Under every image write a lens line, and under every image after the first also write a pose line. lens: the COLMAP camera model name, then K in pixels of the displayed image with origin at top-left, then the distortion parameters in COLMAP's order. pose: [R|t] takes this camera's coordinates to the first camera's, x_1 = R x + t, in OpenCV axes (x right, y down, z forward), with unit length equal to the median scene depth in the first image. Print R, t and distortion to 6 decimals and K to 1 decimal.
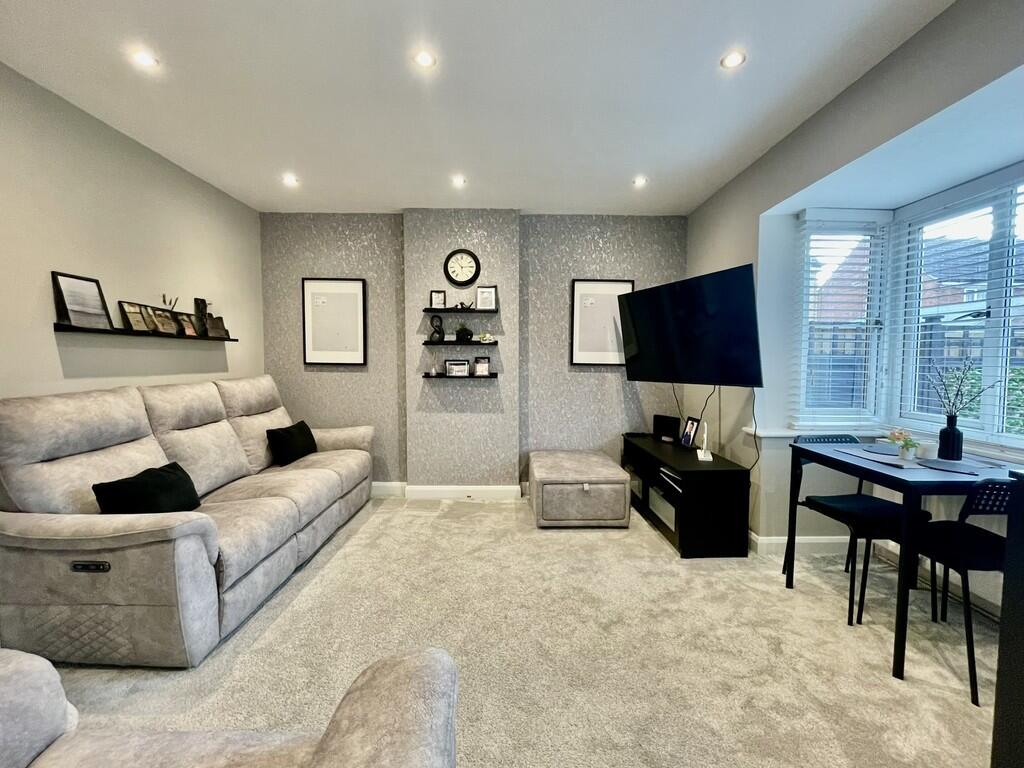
lens RADIAL K [[438.4, 0, 512.0], [0, 438.4, 384.0], [0, 0, 1]] dist [-0.002243, -0.000282]
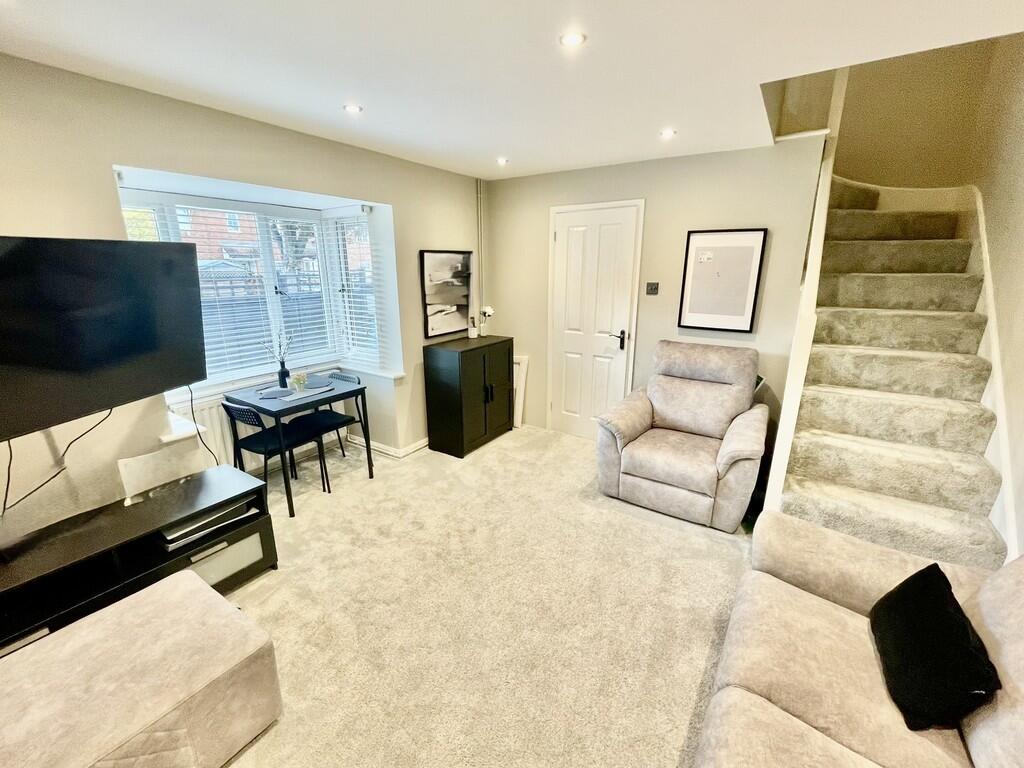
lens RADIAL K [[425.5, 0, 515.4], [0, 425.5, 382.1], [0, 0, 1]] dist [-0.000235, -0.000096]
pose [[-0.831449, -0.148935, 0.535267, -0.328005], [0.032386, 0.948772, 0.314297, -0.179379], [-0.554656, 0.278657, -0.784032, 0.954449]]
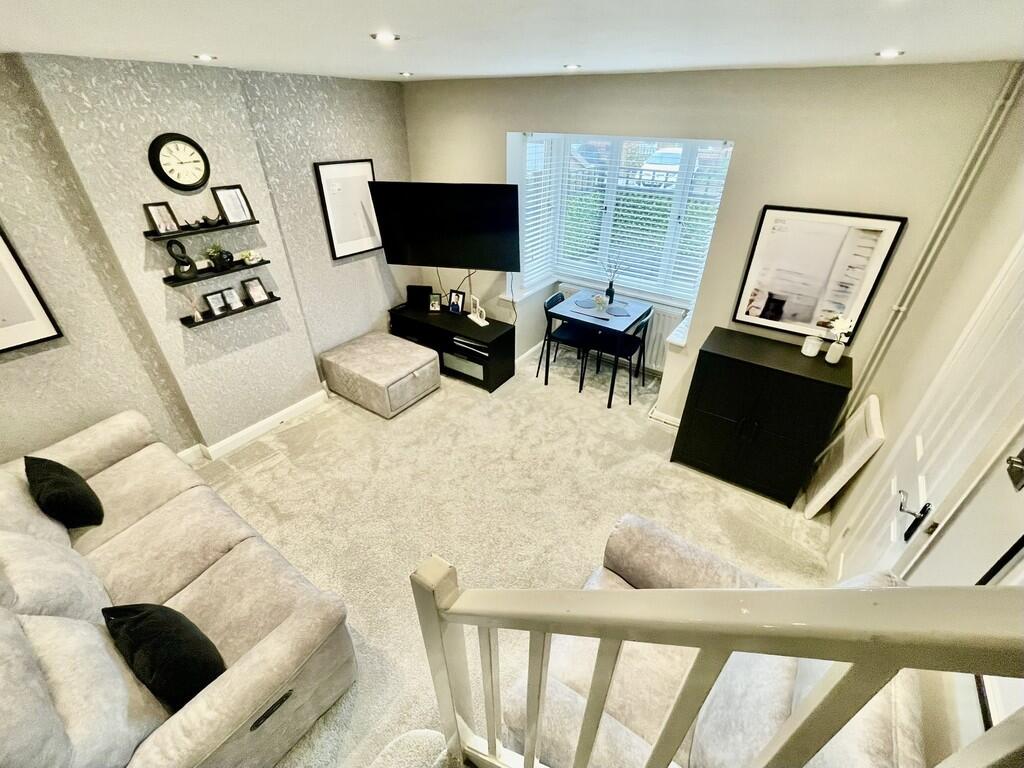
lens RADIAL K [[425.5, 0, 515.4], [0, 425.5, 382.1], [0, 0, 1]] dist [-0.000235, -0.000096]
pose [[0.581807, -0.428573, 0.691249, -0.424517], [0.040795, 0.864211, 0.501473, -0.281463], [-0.812303, -0.263561, 0.520288, 0.115581]]
